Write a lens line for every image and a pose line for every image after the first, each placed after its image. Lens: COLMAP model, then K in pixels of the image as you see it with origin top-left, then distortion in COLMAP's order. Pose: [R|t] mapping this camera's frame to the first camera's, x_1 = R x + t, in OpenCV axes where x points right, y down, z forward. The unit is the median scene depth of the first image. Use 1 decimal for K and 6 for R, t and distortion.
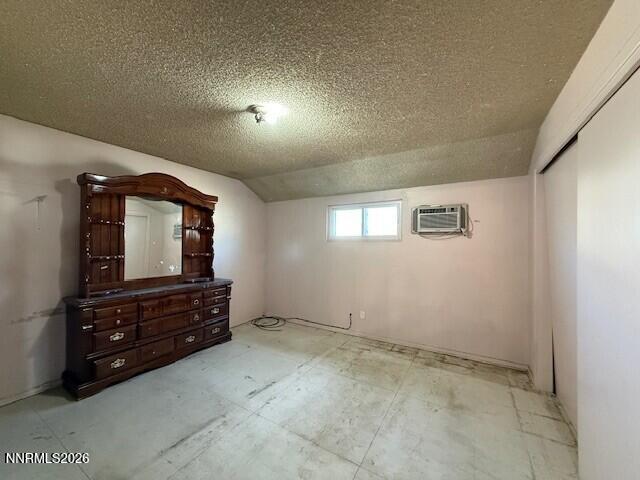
lens RADIAL K [[251.9, 0, 318.4], [0, 251.9, 243.1], [0, 0, 1]] dist [0.003780, -0.000895]
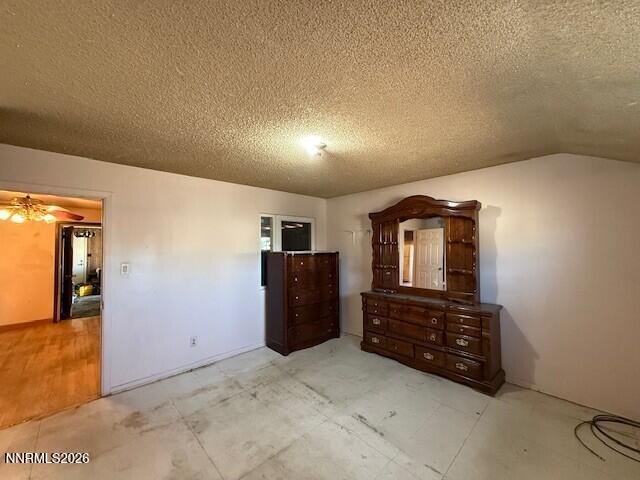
lens RADIAL K [[251.9, 0, 318.7], [0, 251.9, 241.0], [0, 0, 1]] dist [0.003780, -0.000895]
pose [[-0.260143, -0.037602, -0.964838, 0.636008], [0.008477, 0.999114, -0.041223, -0.034427], [0.965533, -0.018902, -0.259594, 0.957622]]
